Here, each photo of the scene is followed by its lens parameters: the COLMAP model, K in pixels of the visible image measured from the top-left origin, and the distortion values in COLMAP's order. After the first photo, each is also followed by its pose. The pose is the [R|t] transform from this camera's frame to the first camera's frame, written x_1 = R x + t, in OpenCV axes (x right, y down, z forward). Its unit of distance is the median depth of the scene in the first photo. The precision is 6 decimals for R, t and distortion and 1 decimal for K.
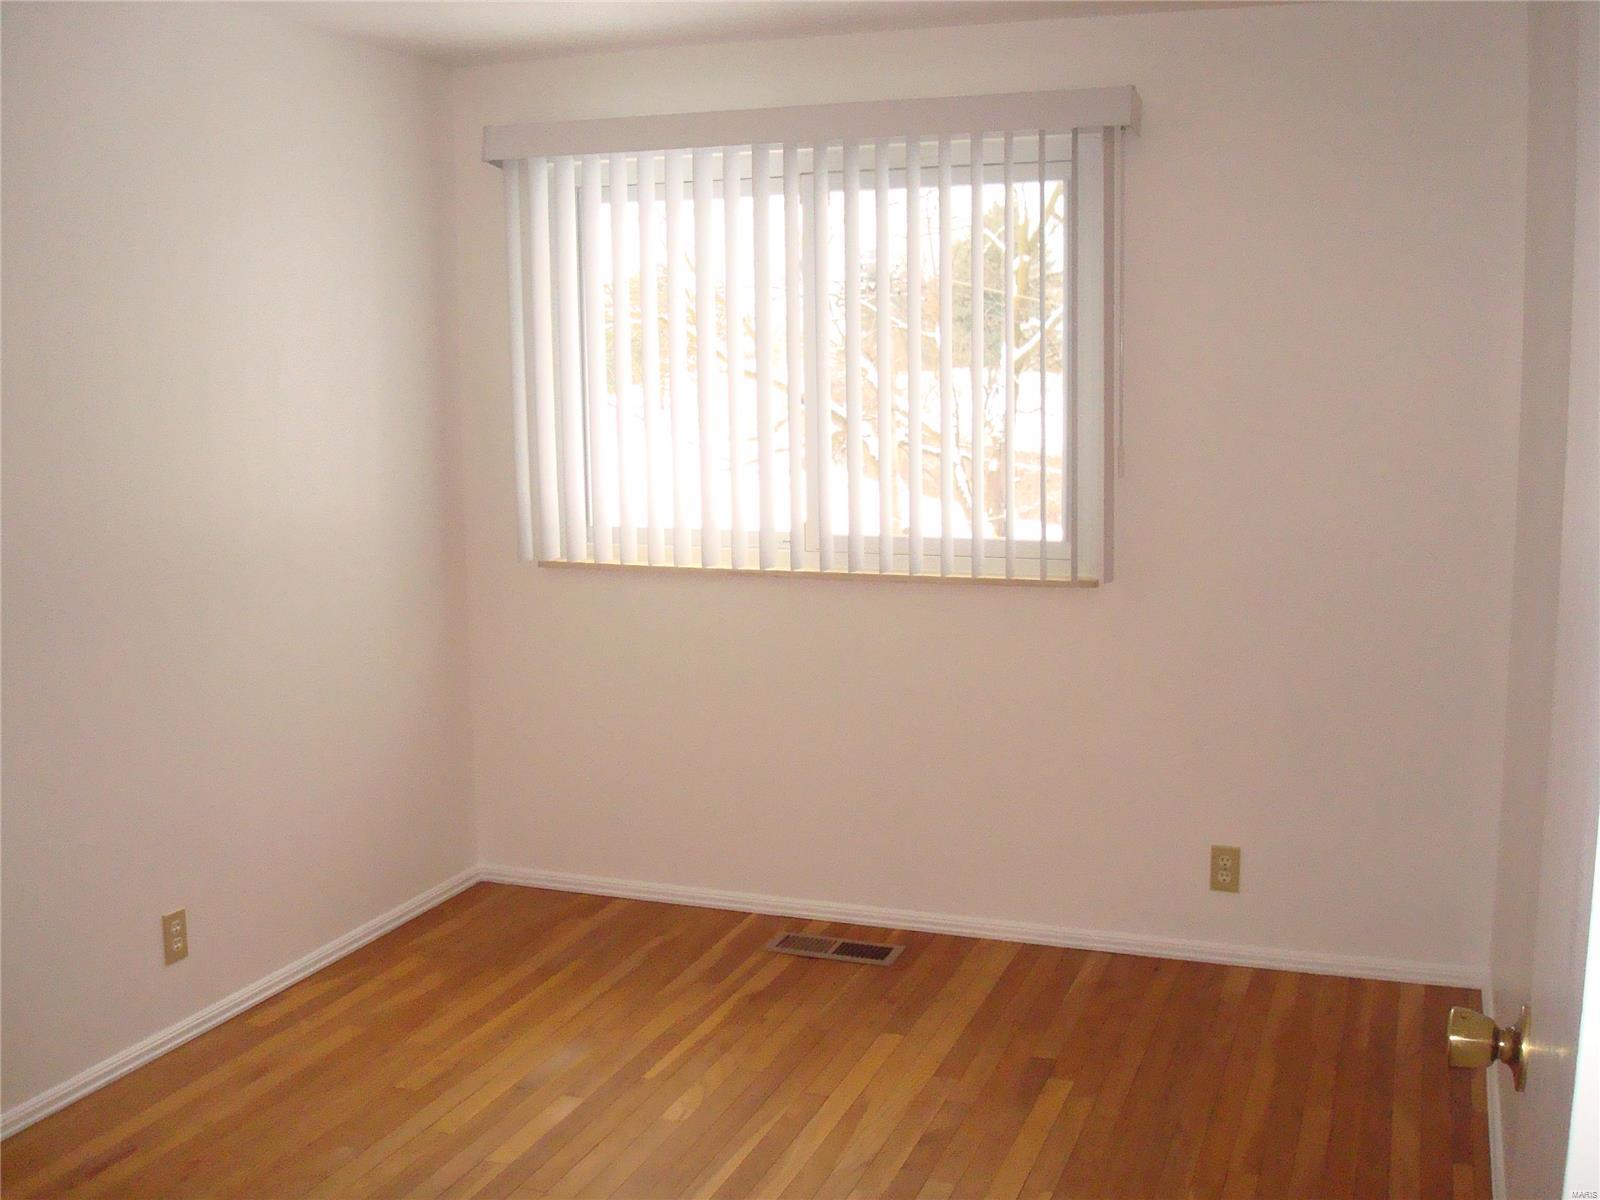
lens RADIAL K [[1612.4, 0, 801.8], [0, 1612.4, 593.8], [0, 0, 1]] dist [-0.062689, 0.000000]
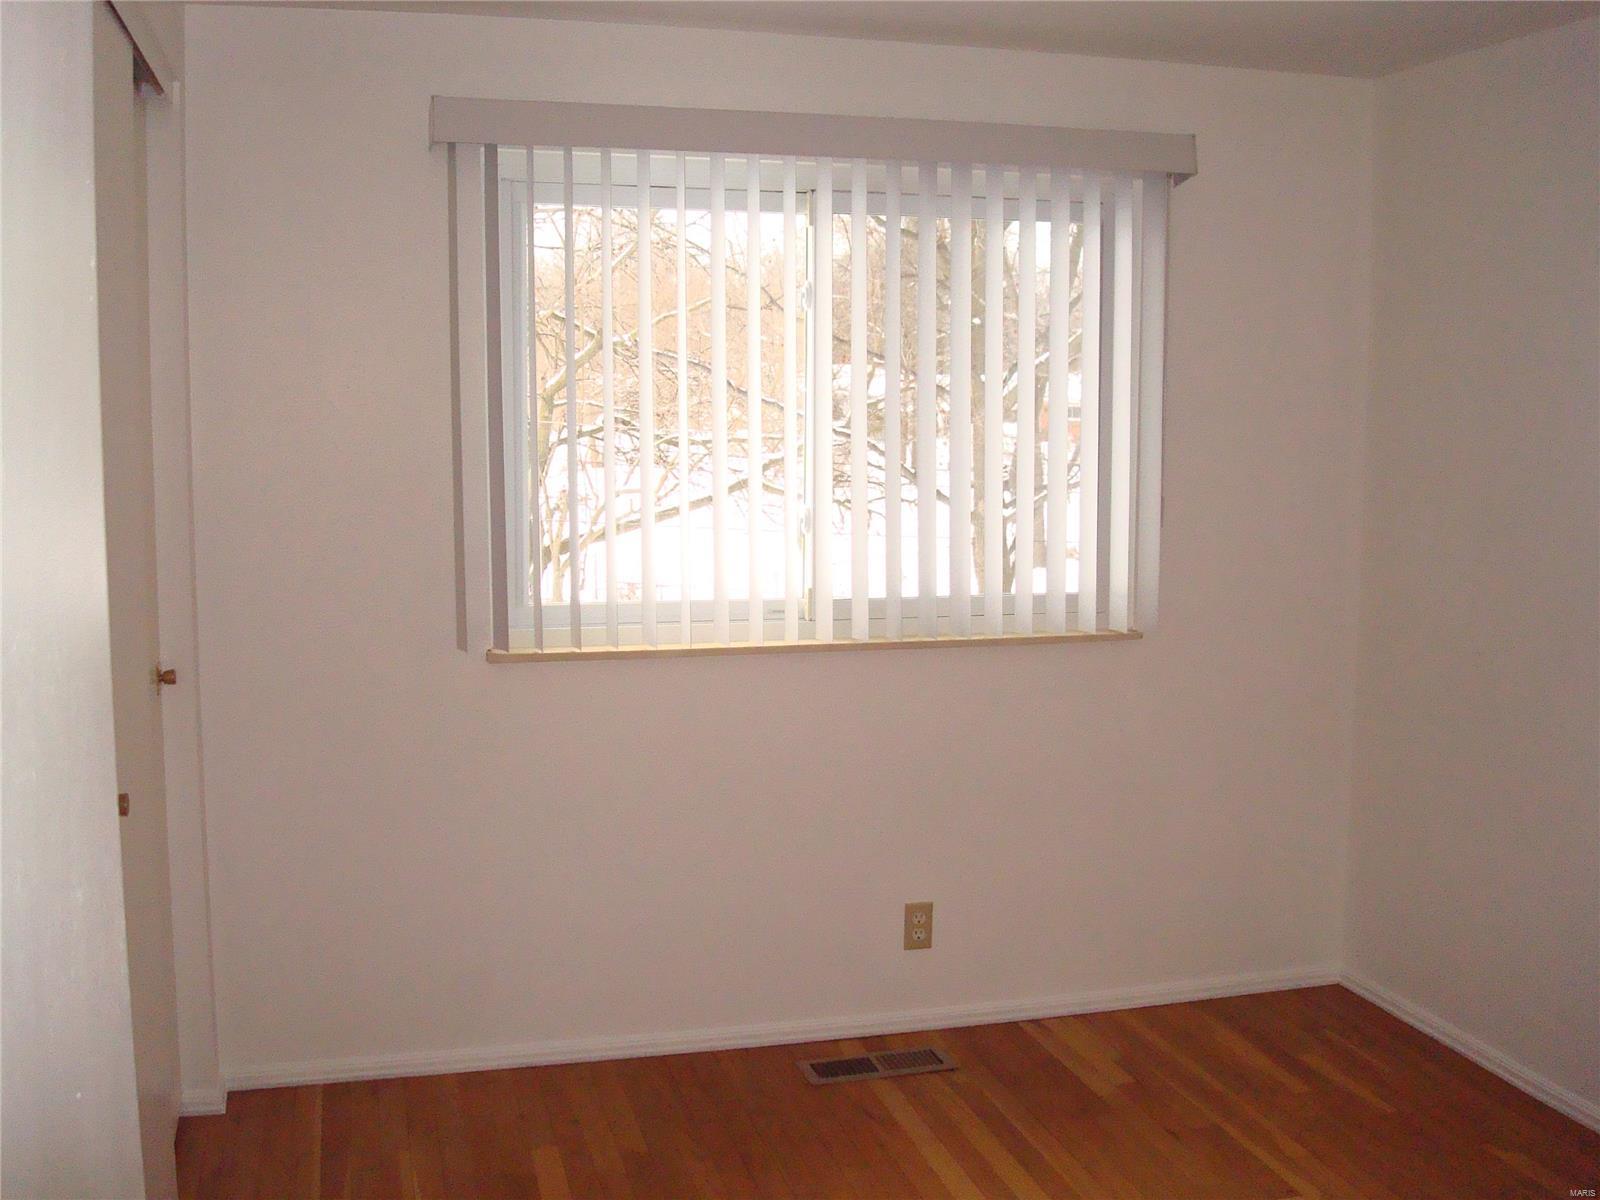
lens RADIAL K [[1770.7, 0, 798.6], [0, 1770.7, 604.9], [0, 0, 1]] dist [-0.023432, 0.000000]
pose [[0.810427, -0.057183, 0.583043, -0.572579], [0.075230, 0.997143, -0.006773, -0.029276], [-0.580990, 0.049351, 0.812413, 0.223189]]
